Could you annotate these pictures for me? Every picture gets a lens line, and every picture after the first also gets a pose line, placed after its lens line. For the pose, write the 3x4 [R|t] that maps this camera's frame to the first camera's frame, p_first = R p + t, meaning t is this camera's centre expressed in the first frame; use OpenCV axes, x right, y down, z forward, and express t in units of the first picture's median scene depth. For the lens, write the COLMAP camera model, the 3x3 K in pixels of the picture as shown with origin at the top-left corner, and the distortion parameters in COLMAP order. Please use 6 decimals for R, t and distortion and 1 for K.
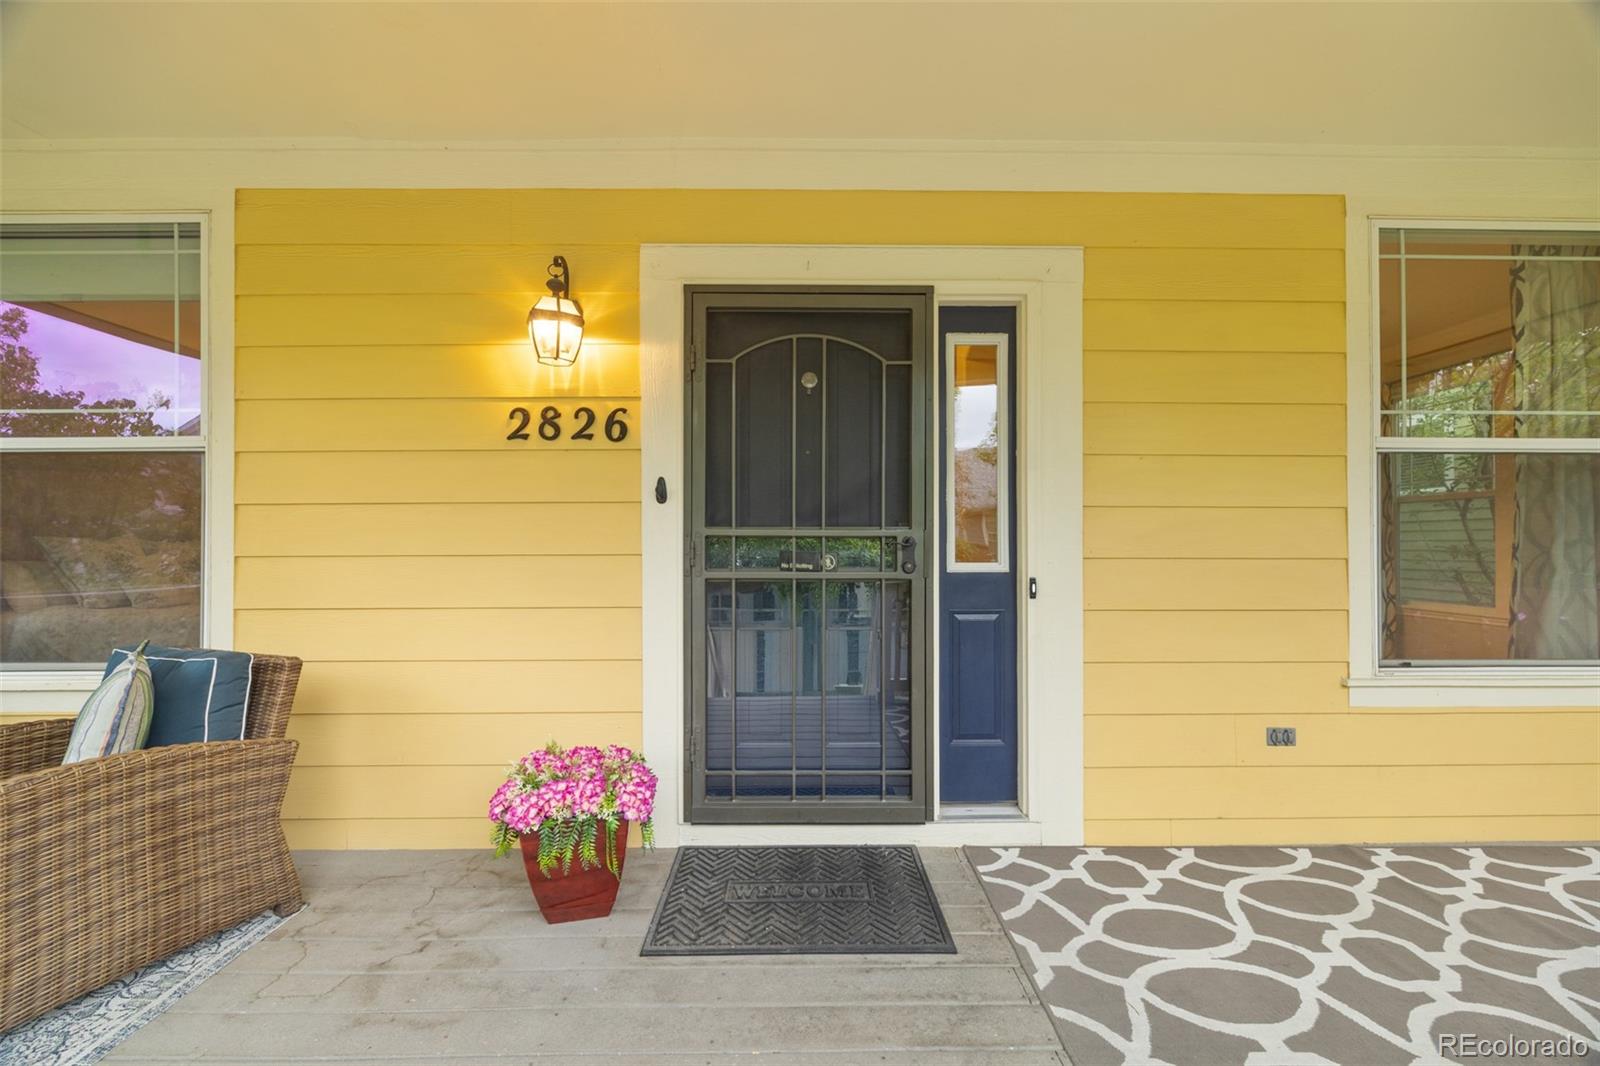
lens RADIAL K [[610.9, 0, 803.6], [0, 610.9, 538.4], [0, 0, 1]] dist [-0.001058, 0.000030]
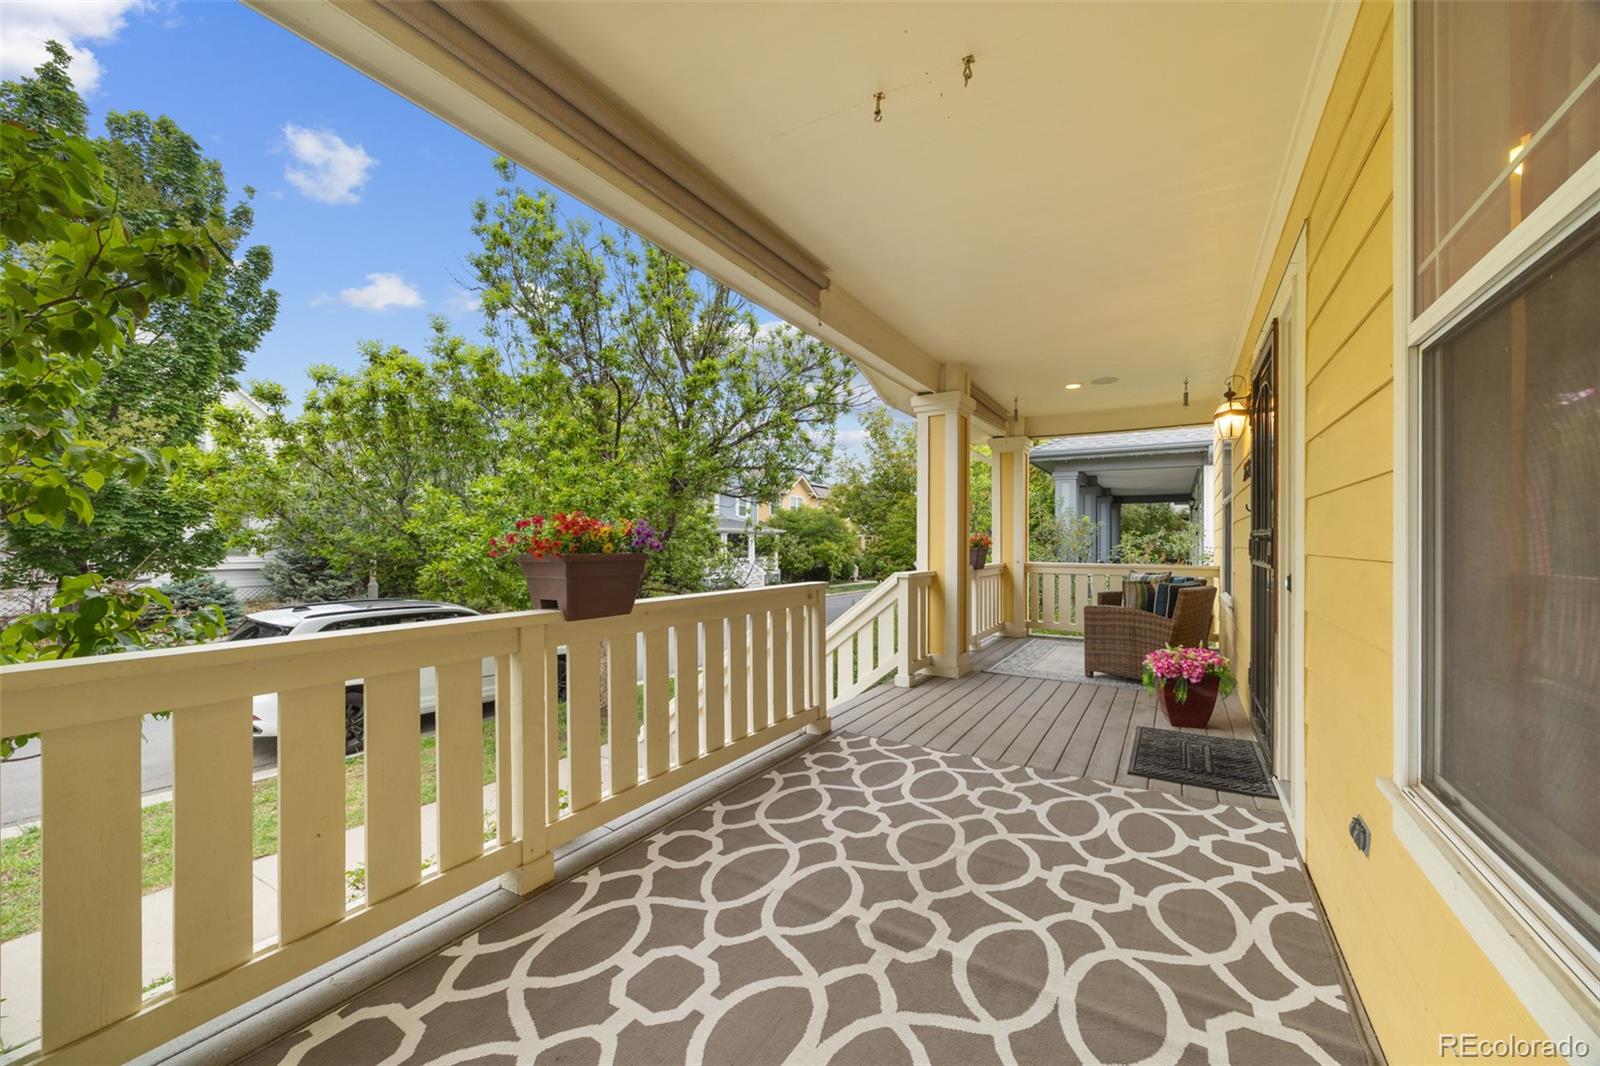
lens RADIAL K [[604.8, 0, 800.3], [0, 604.8, 536.0], [0, 0, 1]] dist [-0.001840, 0.000266]
pose [[-0.533299, -0.010793, -0.845858, 1.914150], [0.000317, 0.999916, -0.012959, 0.018103], [0.845927, -0.007179, -0.533251, 0.977352]]
